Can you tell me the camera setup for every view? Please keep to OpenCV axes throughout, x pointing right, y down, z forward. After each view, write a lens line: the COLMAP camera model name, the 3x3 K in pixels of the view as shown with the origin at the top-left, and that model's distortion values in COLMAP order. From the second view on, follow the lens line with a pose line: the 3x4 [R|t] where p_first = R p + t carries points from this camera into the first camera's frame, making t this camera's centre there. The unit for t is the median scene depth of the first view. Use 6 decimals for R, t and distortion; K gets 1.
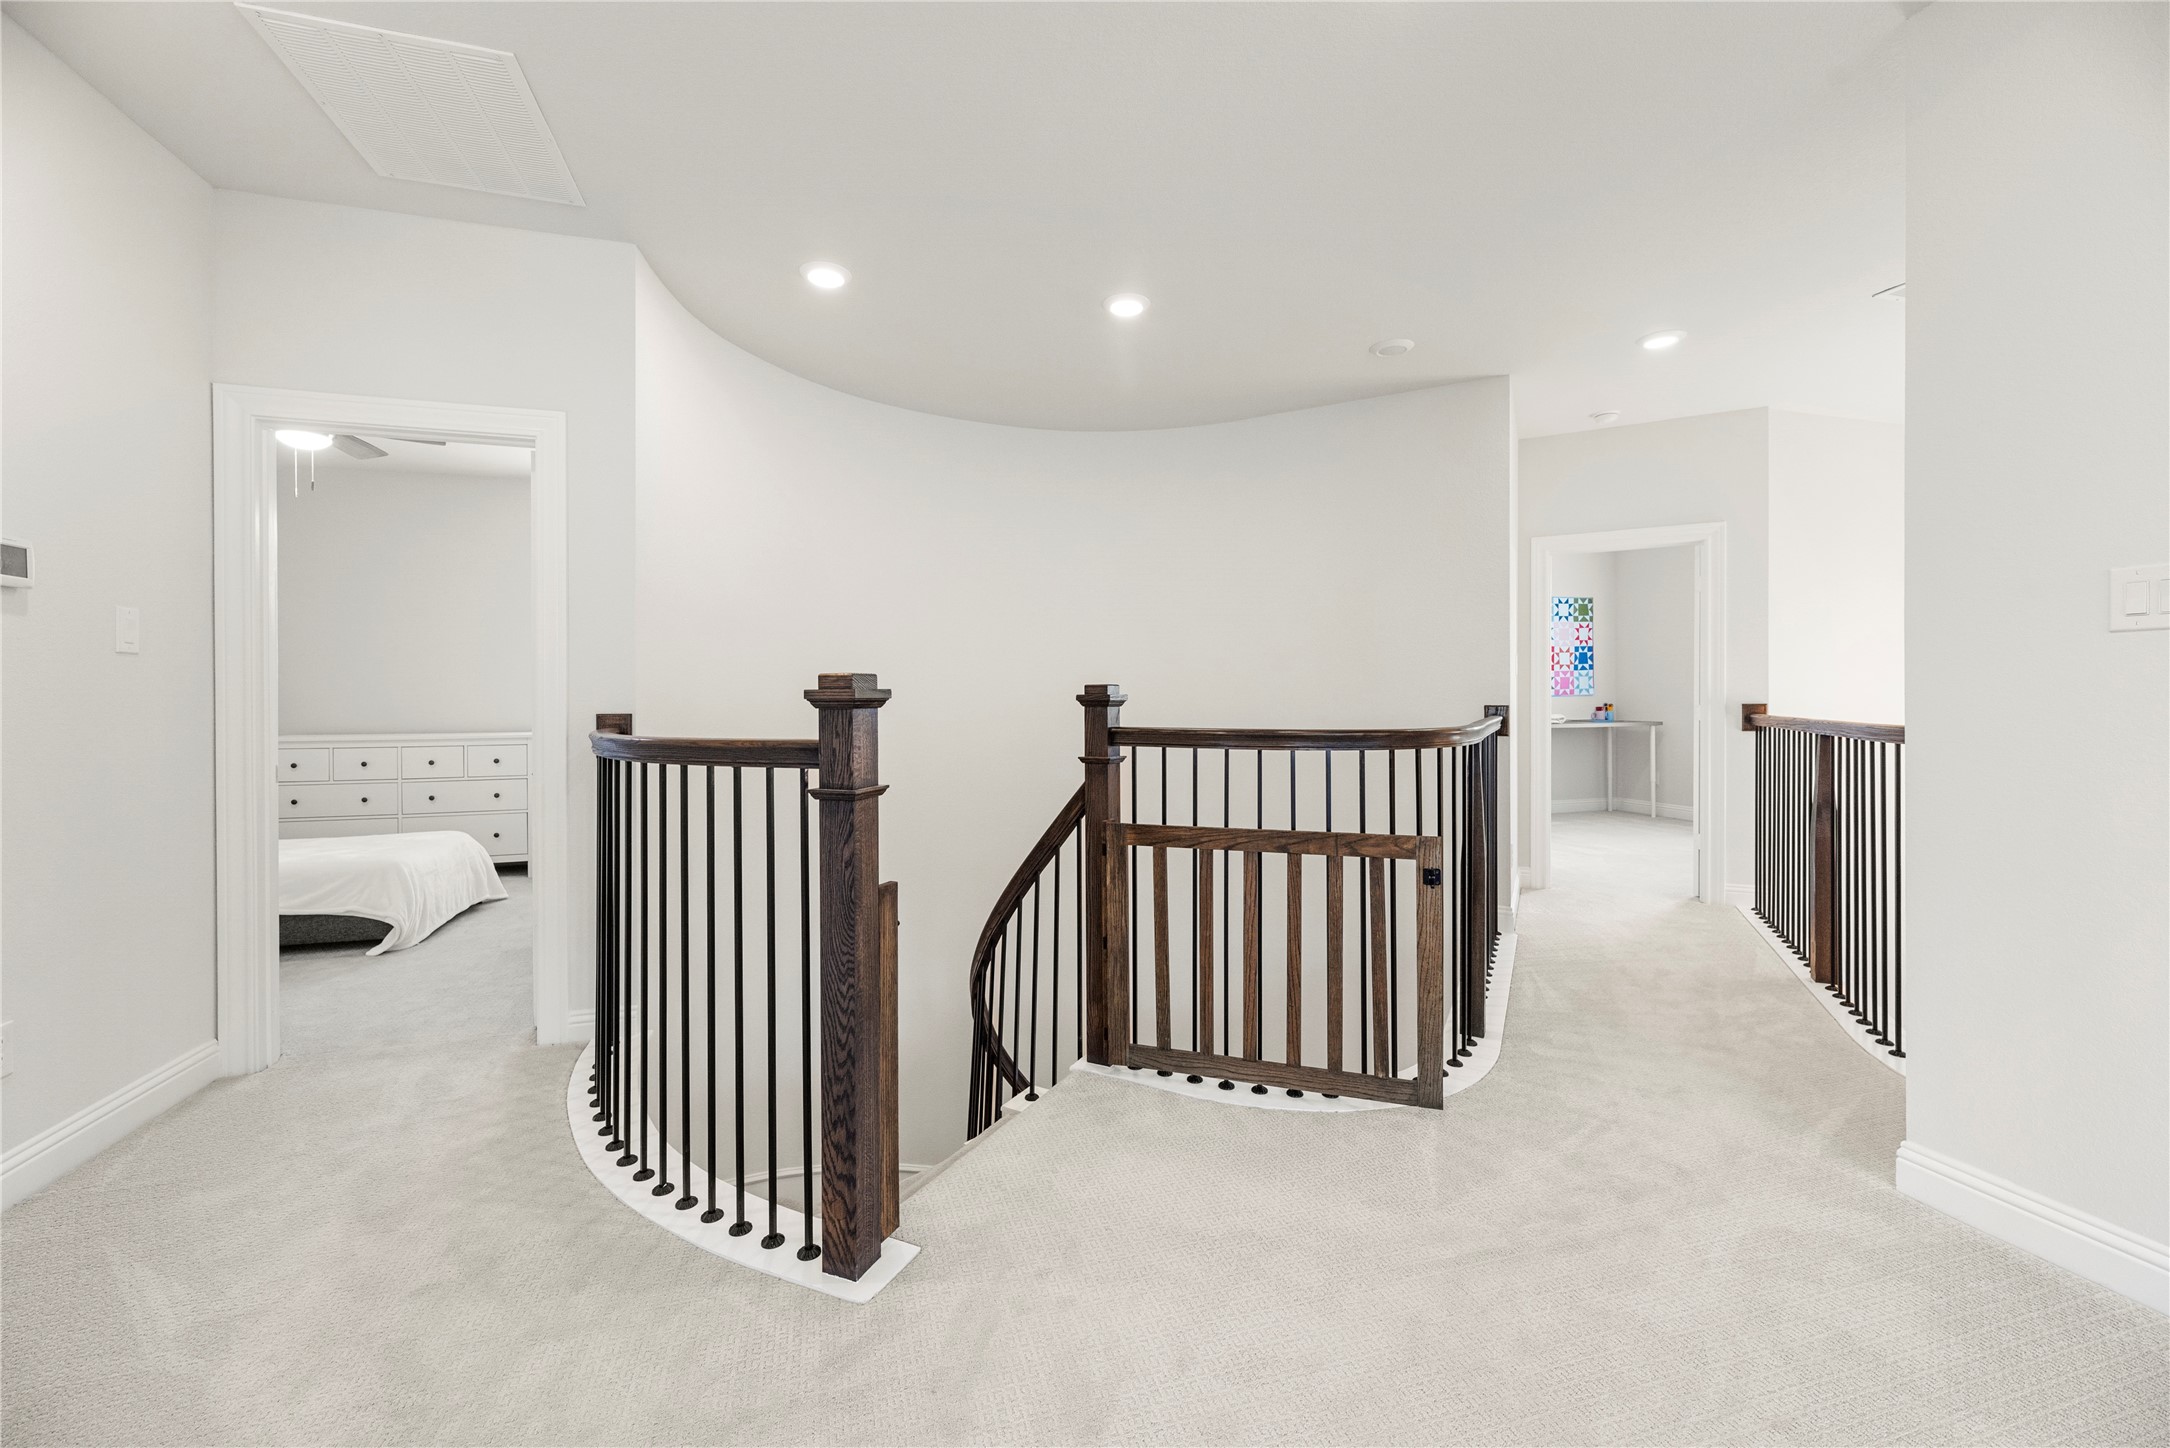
lens RADIAL K [[824.7, 0, 1092.2], [0, 824.7, 727.8], [0, 0, 1]] dist [0.001444, 0.000137]
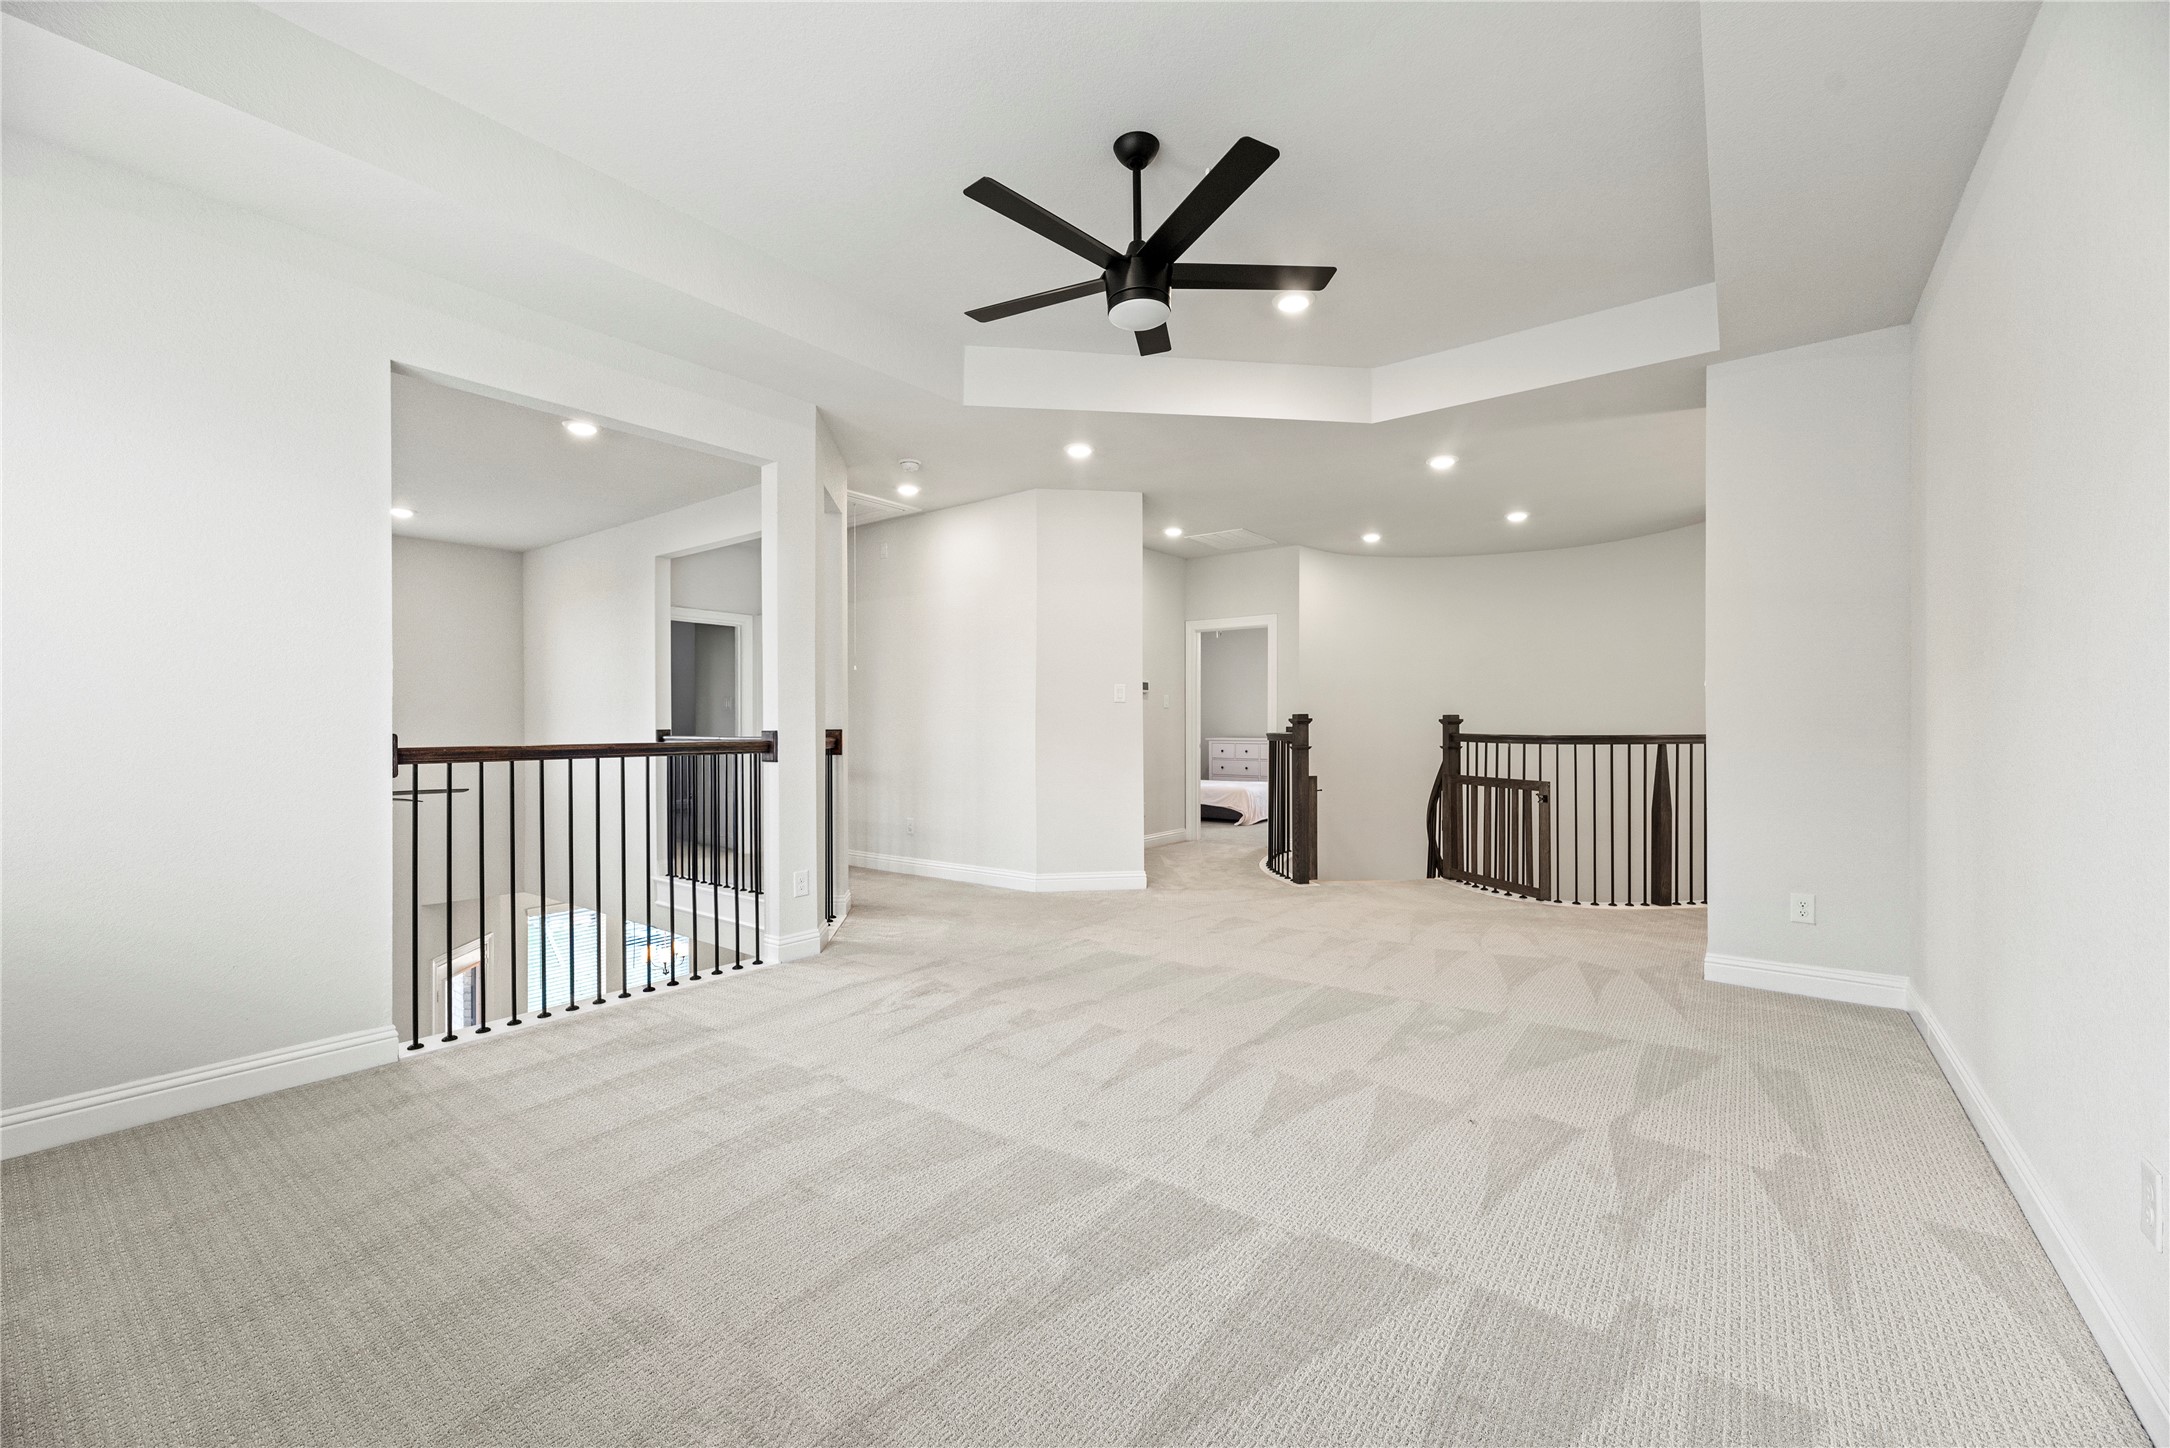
lens RADIAL K [[887.3, 0, 1086.1], [0, 887.3, 725.3], [0, 0, 1]] dist [-0.003107, 0.000206]
pose [[0.611824, 0.000040, -0.790994, 1.336392], [0.005610, 0.999975, 0.004390, -0.039167], [0.790974, -0.007123, 0.611809, -1.315997]]
